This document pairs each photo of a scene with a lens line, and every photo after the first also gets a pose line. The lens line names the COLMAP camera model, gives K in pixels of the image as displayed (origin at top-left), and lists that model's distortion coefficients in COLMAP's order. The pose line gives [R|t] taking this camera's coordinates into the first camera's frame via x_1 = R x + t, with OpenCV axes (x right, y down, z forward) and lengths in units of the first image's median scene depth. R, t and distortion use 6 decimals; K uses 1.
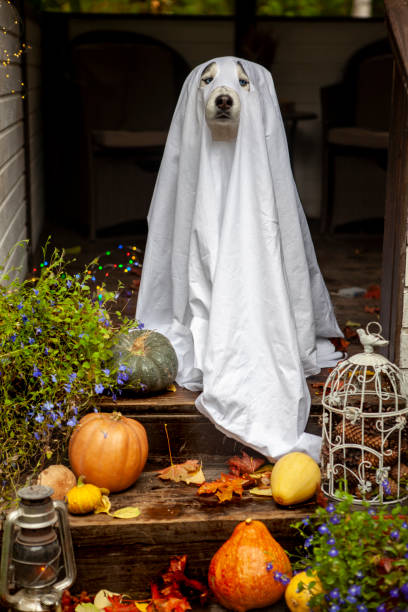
lens RADIAL K [[1149.3, 0, 204.0], [0, 1149.3, 306.0], [0, 0, 1]] dist [0.206197, 0.050975]
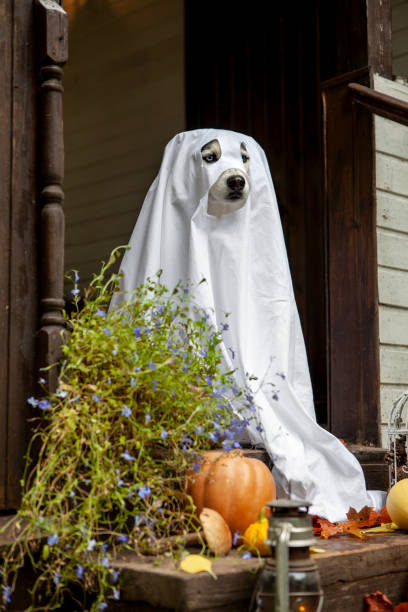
lens RADIAL K [[994.8, 0, 204.0], [0, 994.8, 306.0], [0, 0, 1]] dist [0.069326, 0.096771]
pose [[0.781918, 0.064679, 0.620017, -0.569779], [0.130134, 0.955754, -0.263817, 0.187206], [-0.609647, 0.286969, 0.738904, 0.459948]]
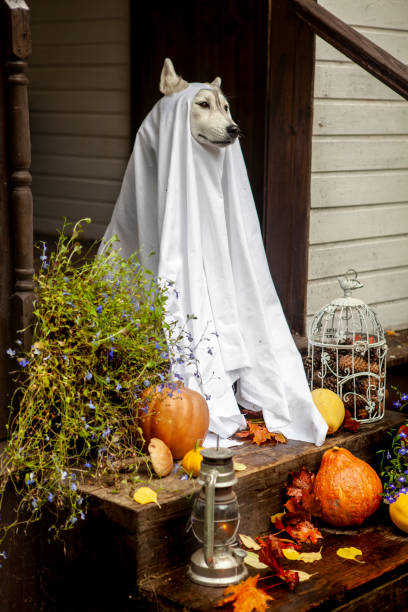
lens RADIAL K [[1149.3, 0, 204.0], [0, 1149.3, 306.0], [0, 0, 1]] dist [0.206197, 0.050975]
pose [[0.750005, -0.106908, 0.652735, -0.744140], [0.122692, 0.992211, 0.021533, 0.007242], [-0.649953, 0.063936, 0.757280, 0.208989]]
